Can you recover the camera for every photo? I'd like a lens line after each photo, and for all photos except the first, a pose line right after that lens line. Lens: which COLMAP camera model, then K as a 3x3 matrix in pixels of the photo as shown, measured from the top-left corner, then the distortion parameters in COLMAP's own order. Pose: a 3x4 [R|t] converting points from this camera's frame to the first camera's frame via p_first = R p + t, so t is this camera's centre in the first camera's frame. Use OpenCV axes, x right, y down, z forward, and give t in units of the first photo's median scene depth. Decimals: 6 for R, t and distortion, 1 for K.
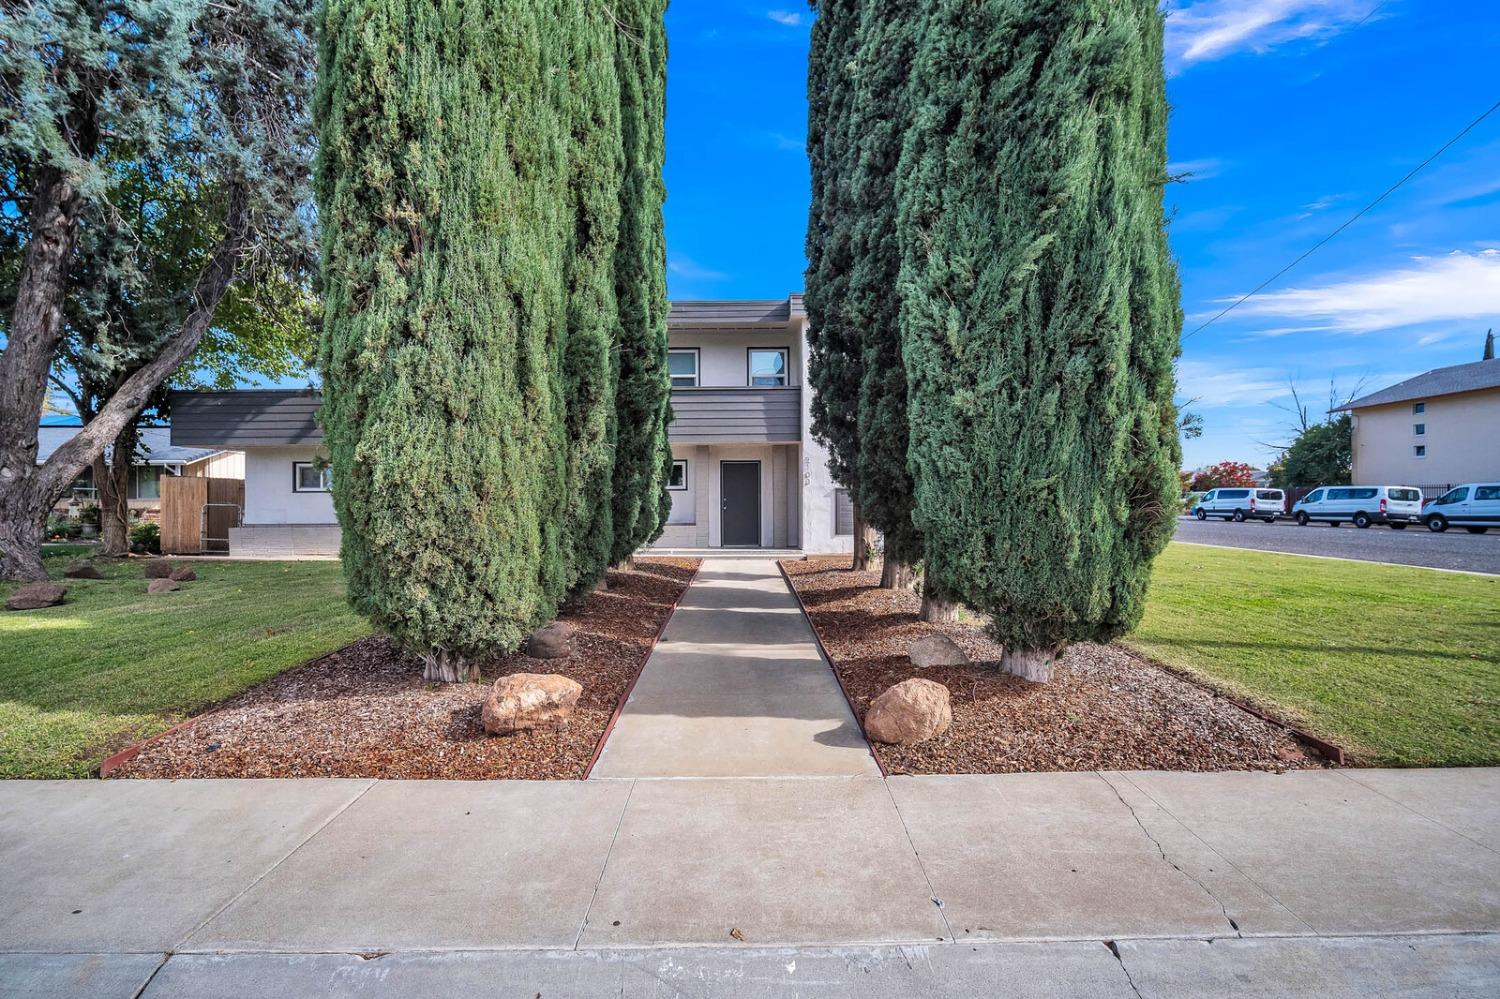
lens RADIAL K [[658.6, 0, 750.2], [0, 658.6, 506.7], [0, 0, 1]] dist [-0.013896, 0.000285]
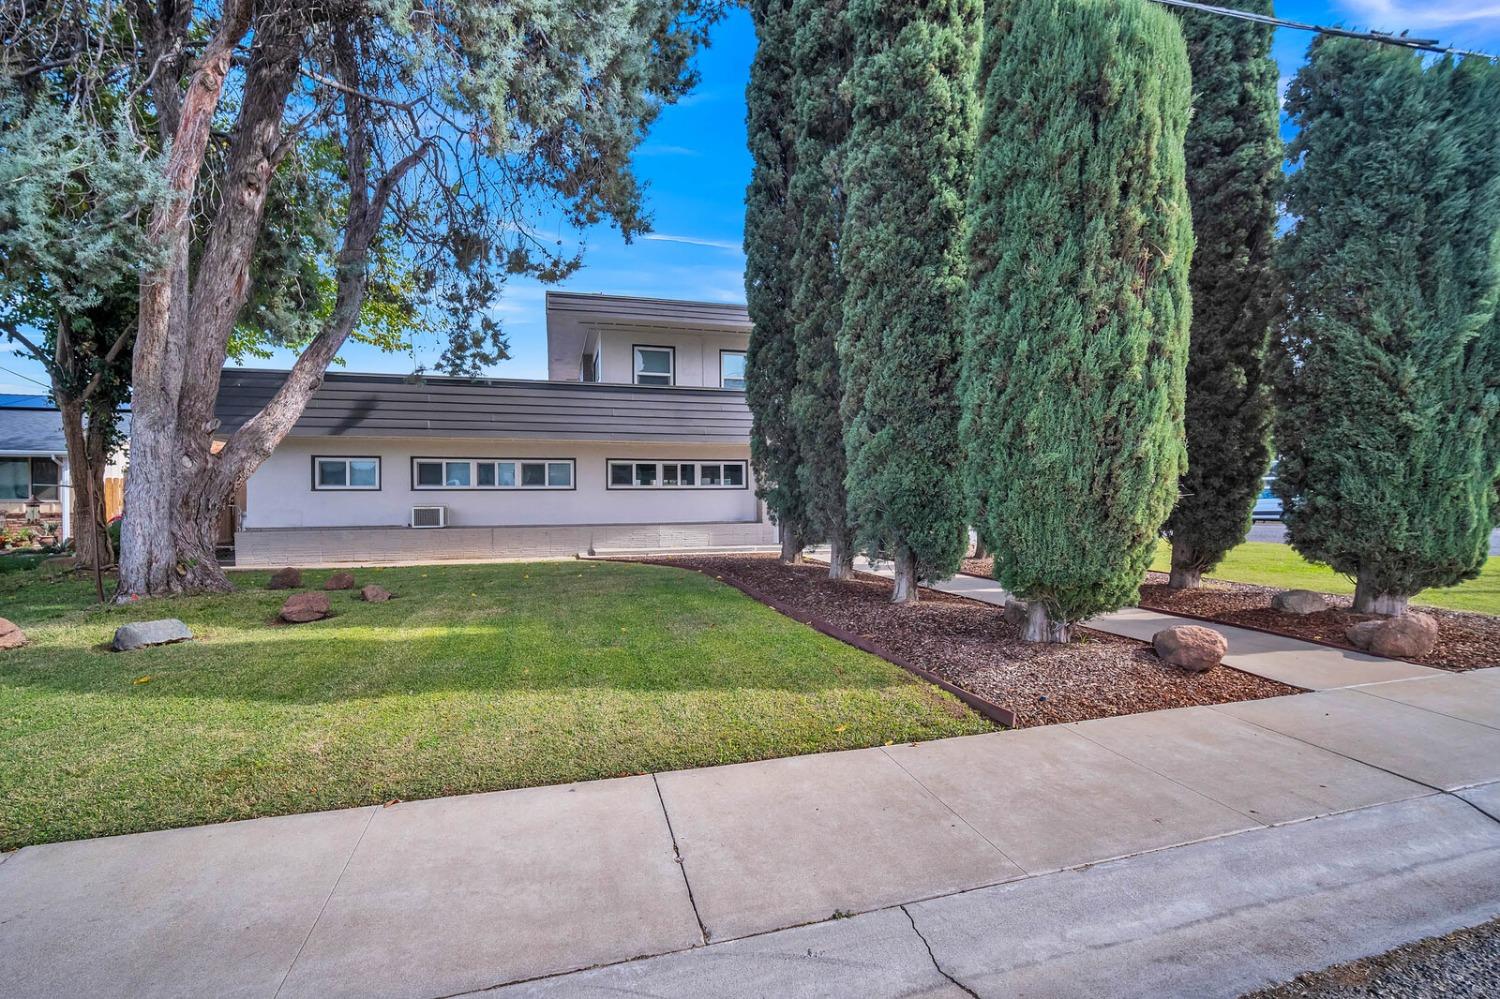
lens RADIAL K [[658.6, 0, 750.2], [0, 658.6, 506.7], [0, 0, 1]] dist [-0.013896, 0.000285]
pose [[0.962218, -0.006352, 0.272206, -0.688299], [0.006954, 0.999975, -0.001245, 0.009623], [-0.272192, 0.003091, 0.962238, 0.007849]]
